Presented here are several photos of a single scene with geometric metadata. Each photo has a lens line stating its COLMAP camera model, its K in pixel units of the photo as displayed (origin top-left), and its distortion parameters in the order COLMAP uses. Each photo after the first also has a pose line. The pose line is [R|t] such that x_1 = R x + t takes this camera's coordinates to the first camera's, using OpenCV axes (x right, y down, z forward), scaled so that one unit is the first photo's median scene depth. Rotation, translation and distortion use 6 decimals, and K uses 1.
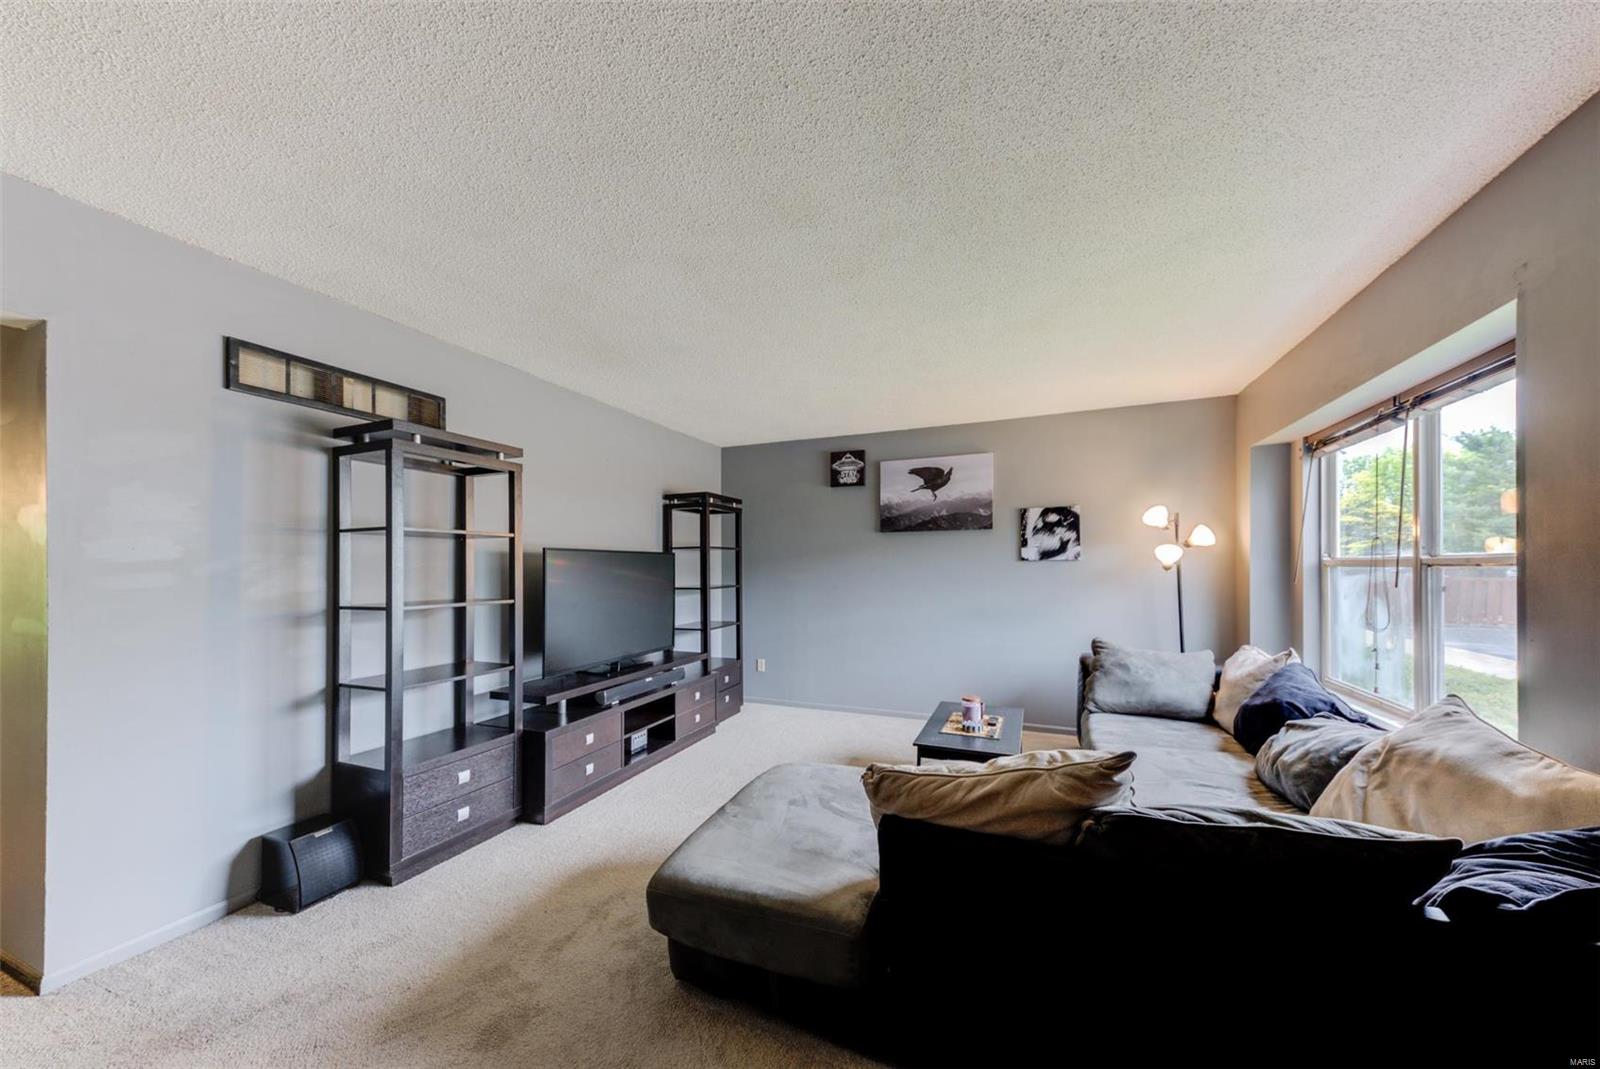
lens RADIAL K [[554.4, 0, 796.7], [0, 554.4, 566.2], [0, 0, 1]] dist [0.025848, -0.005542]
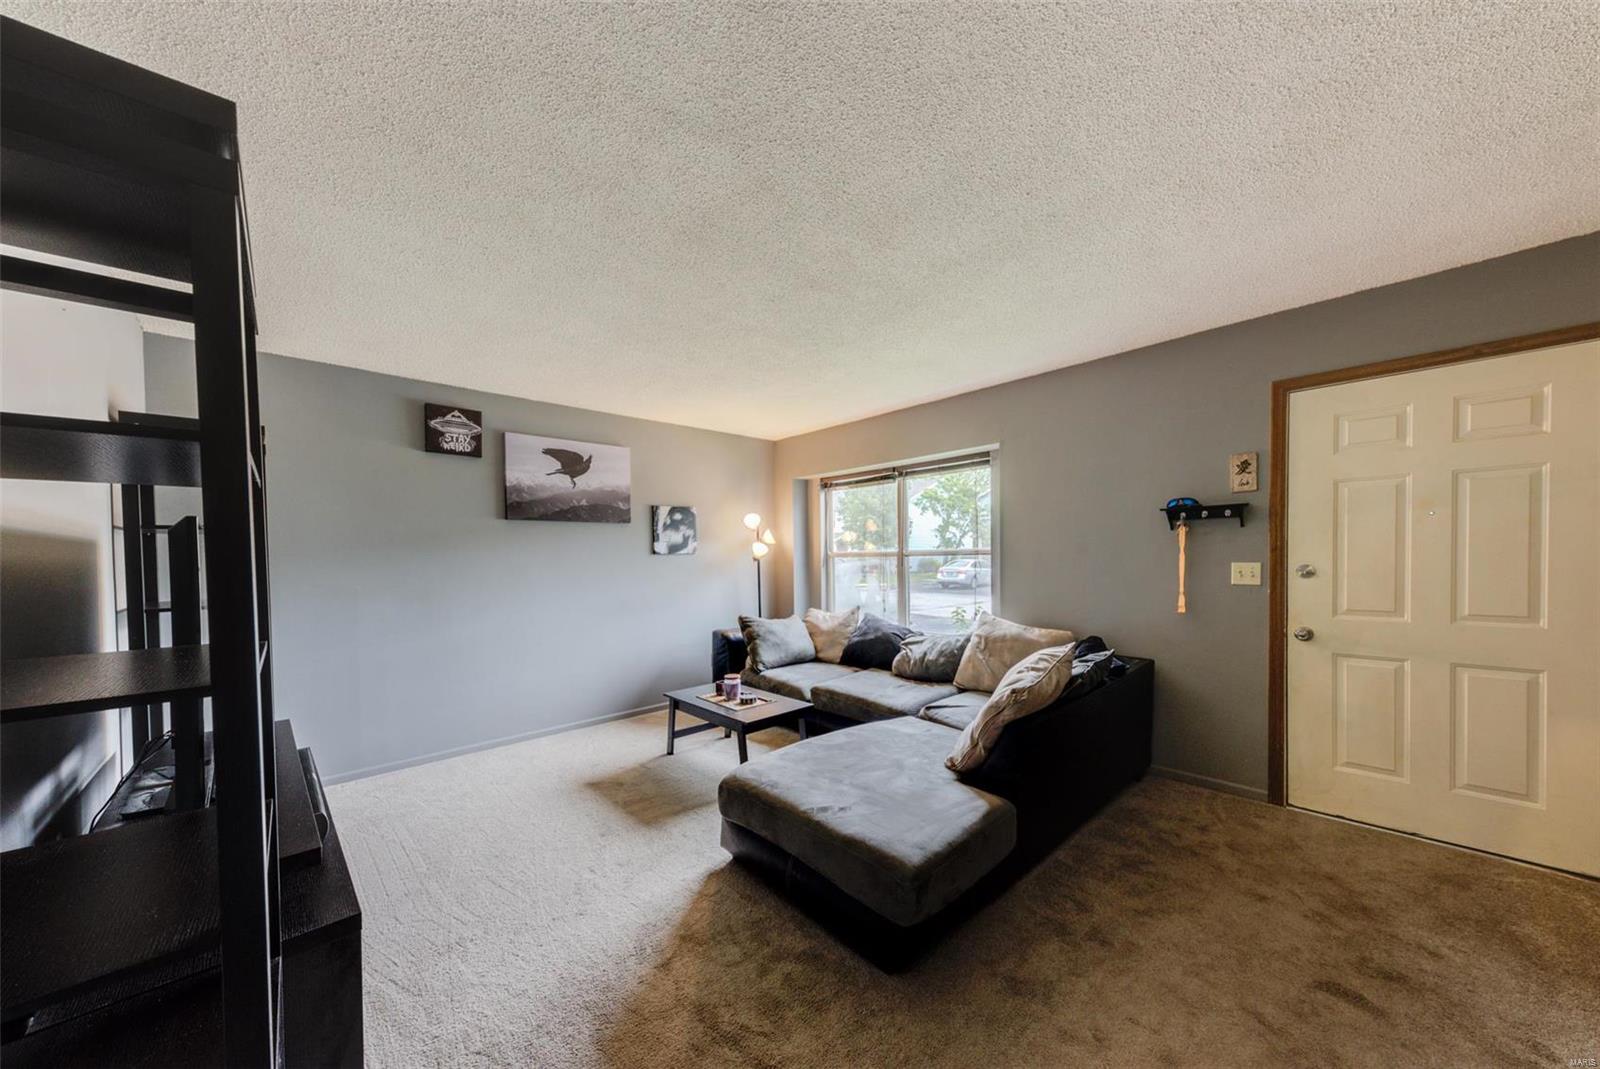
lens RADIAL K [[554.4, 0, 810.4], [0, 554.4, 571.8], [0, 0, 1]] dist [0.025848, -0.005542]
pose [[0.416611, -0.026237, 0.908706, -0.437486], [0.013824, 0.999651, 0.022525, 0.003822], [-0.908980, 0.003177, 0.416828, 0.273635]]
